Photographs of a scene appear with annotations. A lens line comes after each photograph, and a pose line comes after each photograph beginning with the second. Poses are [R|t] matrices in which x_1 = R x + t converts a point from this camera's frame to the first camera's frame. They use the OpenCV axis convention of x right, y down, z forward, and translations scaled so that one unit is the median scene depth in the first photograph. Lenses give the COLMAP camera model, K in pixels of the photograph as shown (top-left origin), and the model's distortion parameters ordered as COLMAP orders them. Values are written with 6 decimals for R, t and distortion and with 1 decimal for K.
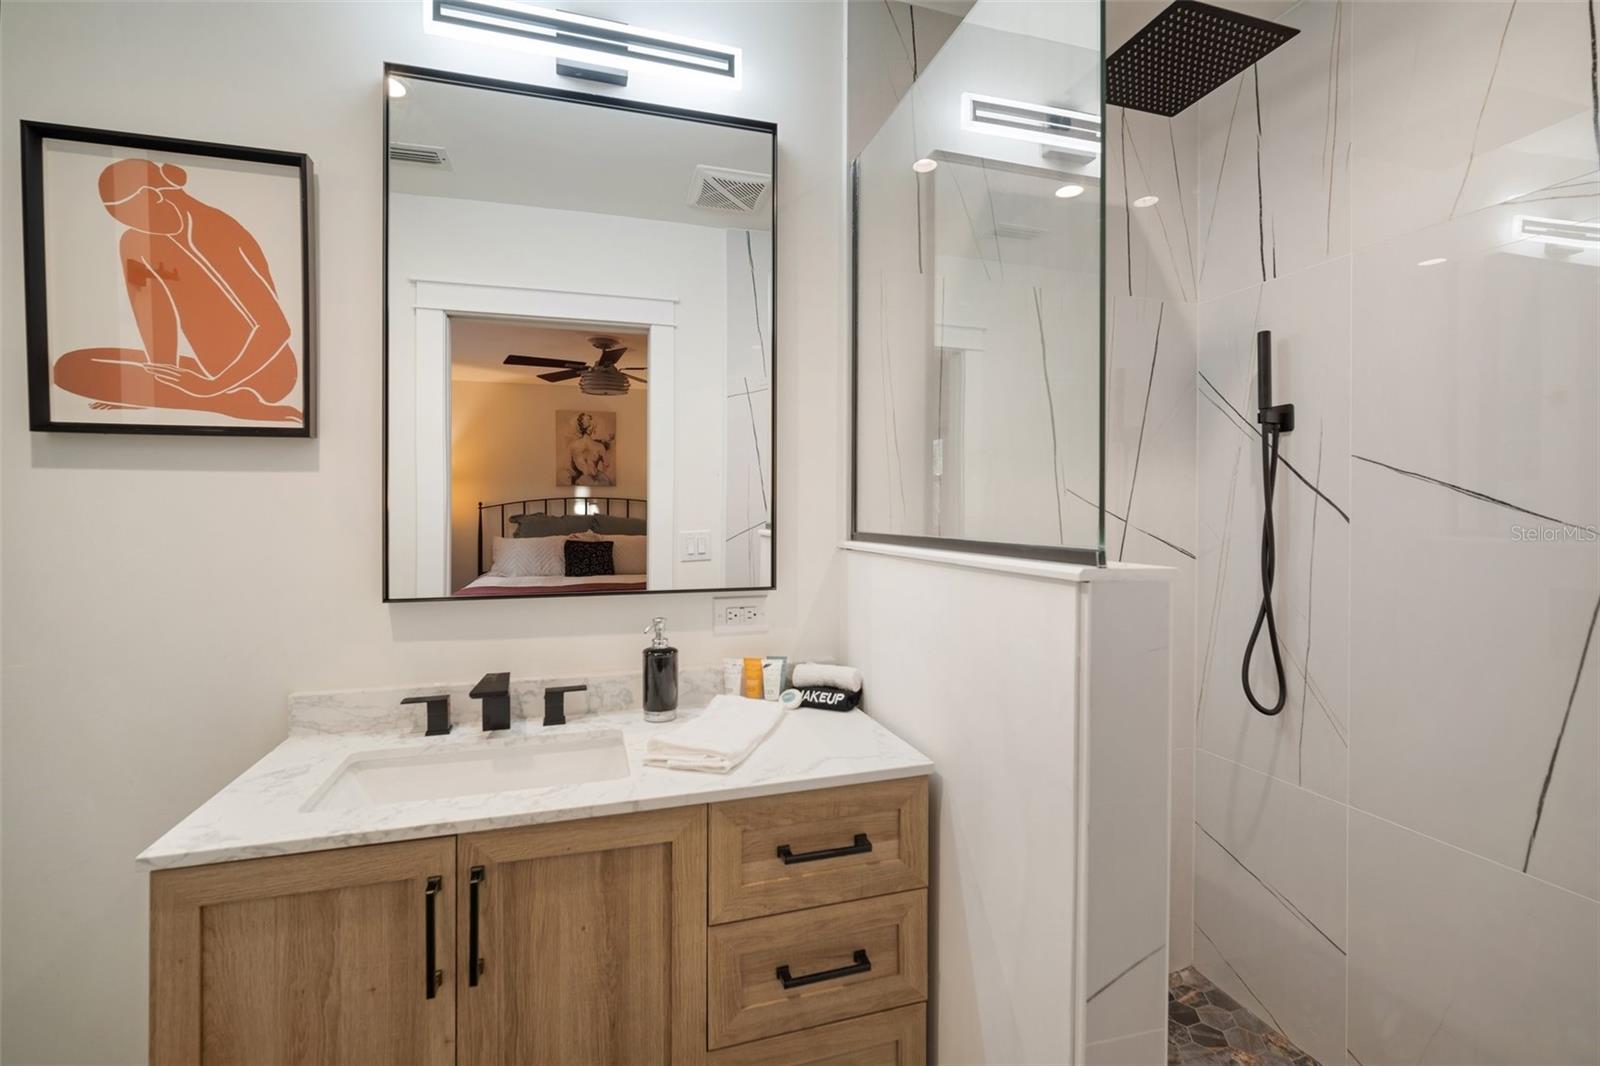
lens RADIAL K [[696.4, 0, 805.9], [0, 696.4, 516.2], [0, 0, 1]] dist [-0.002207, -0.000236]
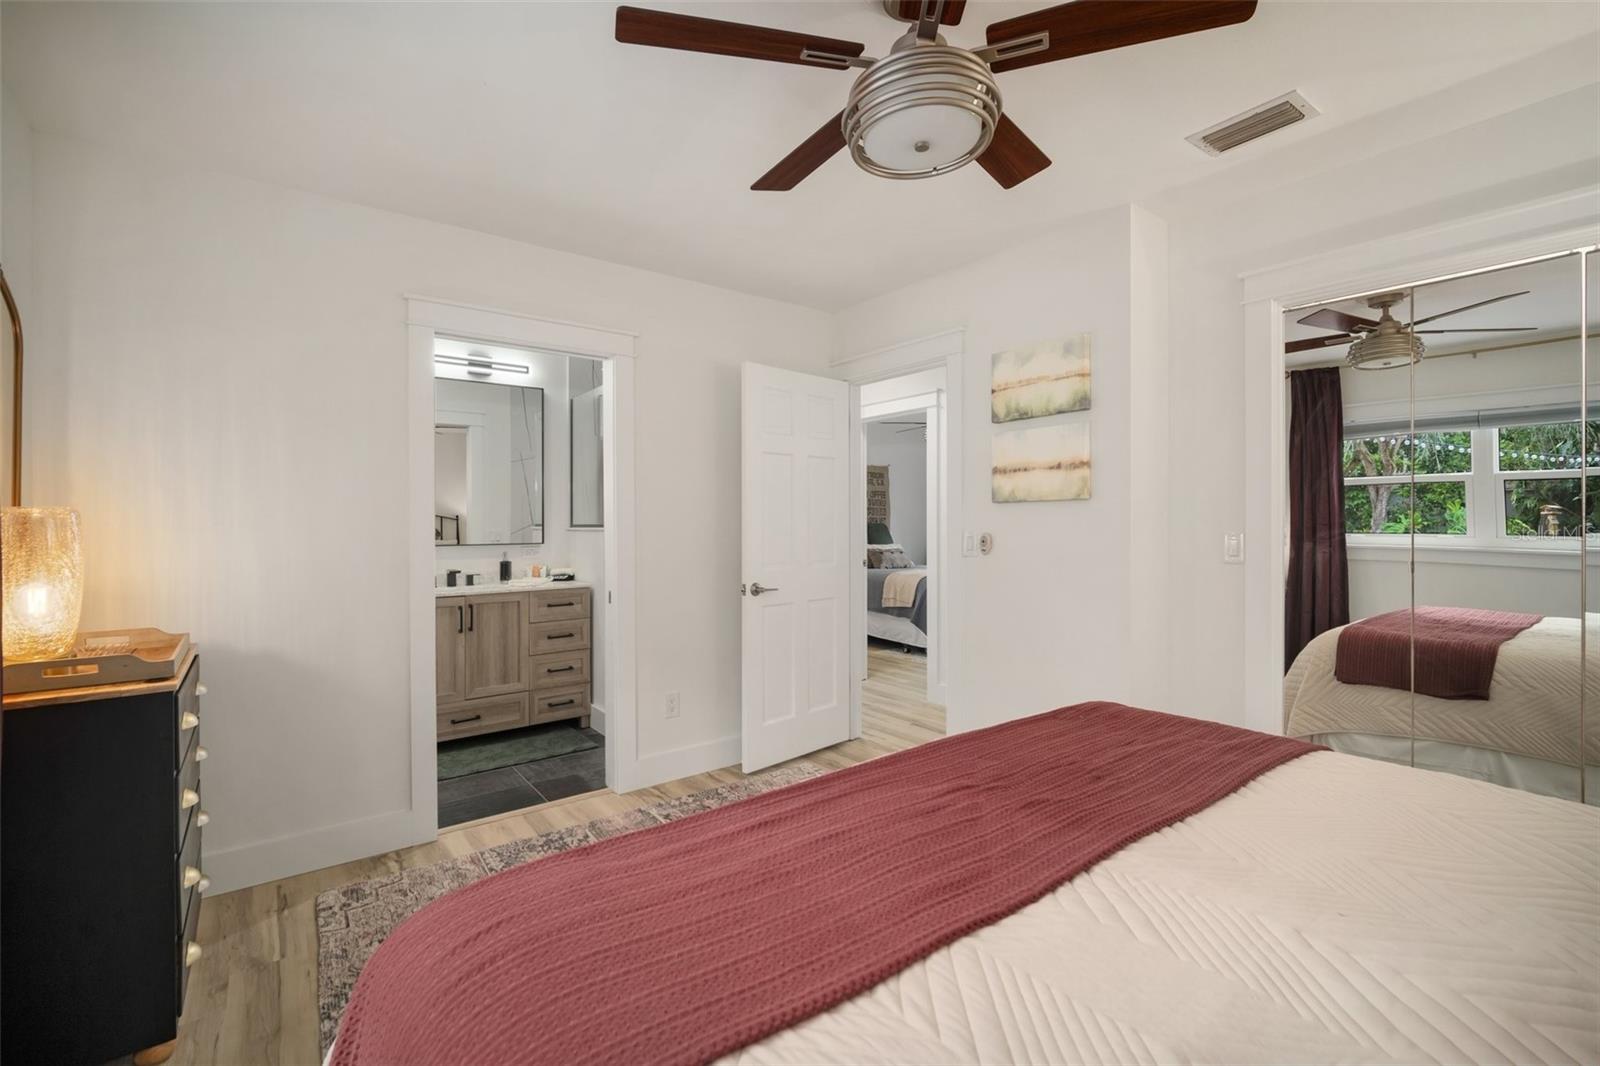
lens RADIAL K [[696.4, 0, 805.9], [0, 696.4, 516.2], [0, 0, 1]] dist [-0.002207, -0.000236]
pose [[0.937458, -0.004235, 0.348073, -0.036527], [0.007744, 0.999932, -0.008692, 0.027566], [-0.348012, 0.010844, 0.937427, -2.862014]]
